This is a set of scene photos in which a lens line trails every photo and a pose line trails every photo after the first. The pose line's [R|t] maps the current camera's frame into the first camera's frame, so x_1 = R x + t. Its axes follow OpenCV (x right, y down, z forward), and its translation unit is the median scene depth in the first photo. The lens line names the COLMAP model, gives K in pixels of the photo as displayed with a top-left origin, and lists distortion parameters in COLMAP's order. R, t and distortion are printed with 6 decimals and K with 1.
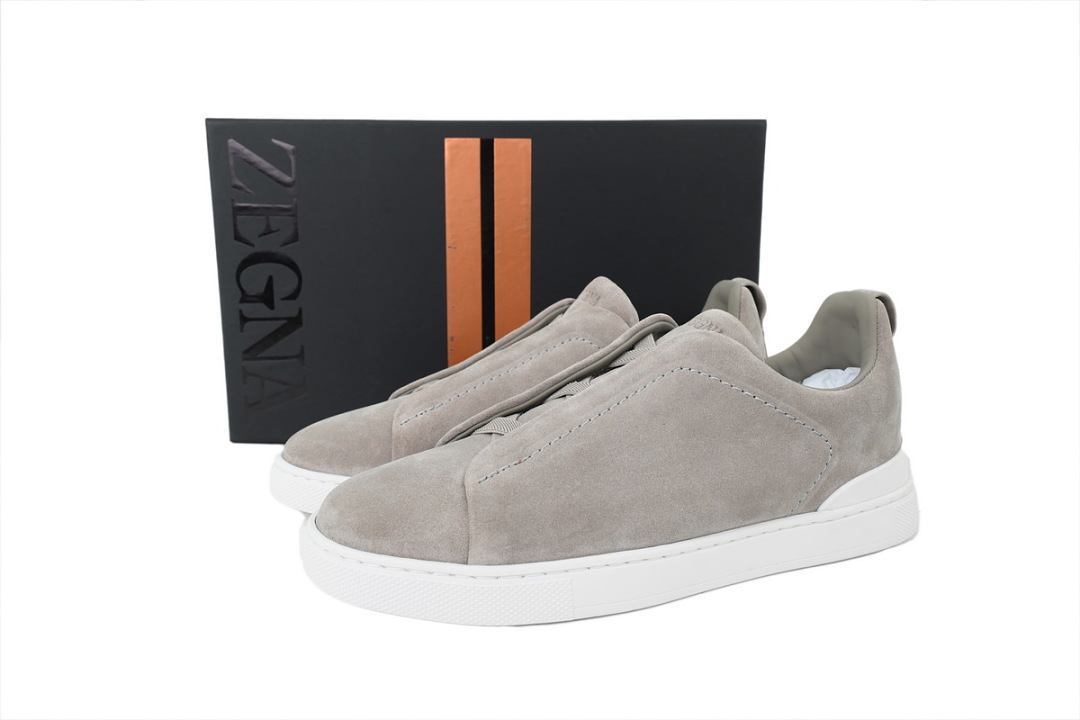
lens RADIAL K [[803.2, 0, 539.8], [0, 803.2, 361.6], [0, 0, 1]] dist [0.005849, 0.002160]
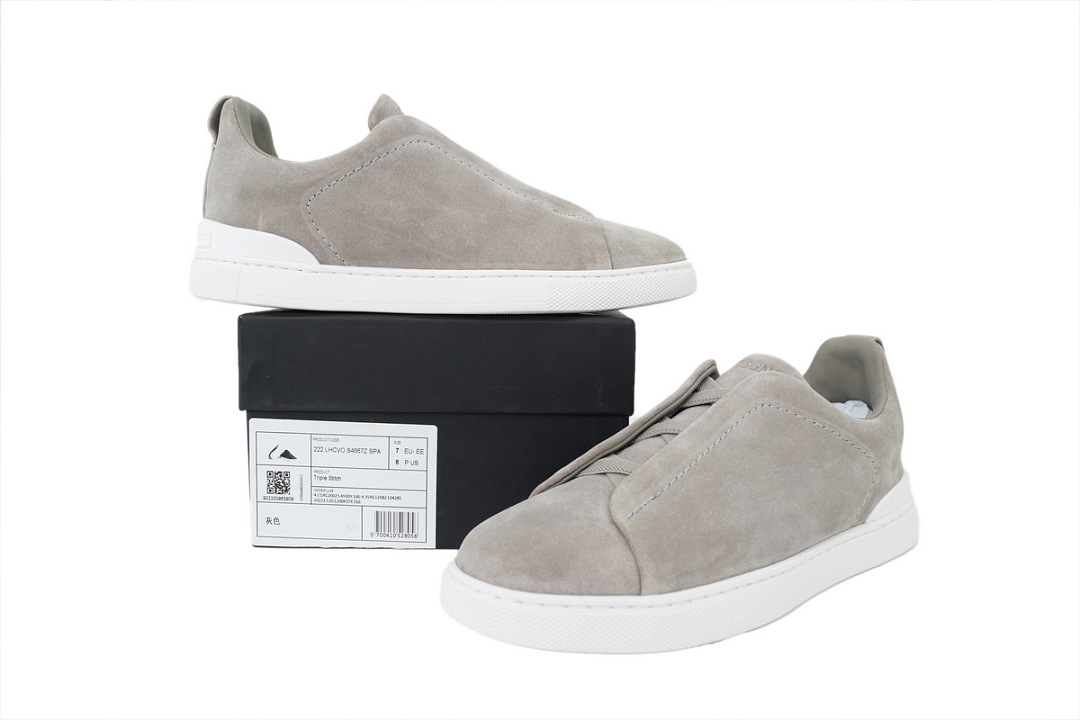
lens RADIAL K [[803.2, 0, 539.9], [0, 803.2, 356.7], [0, 0, 1]] dist [0.005849, 0.002160]
pose [[0.957085, -0.020391, 0.289088, -0.475059], [0.040960, 0.997026, -0.065281, 0.001498], [-0.286897, 0.074320, 0.955074, 0.000383]]
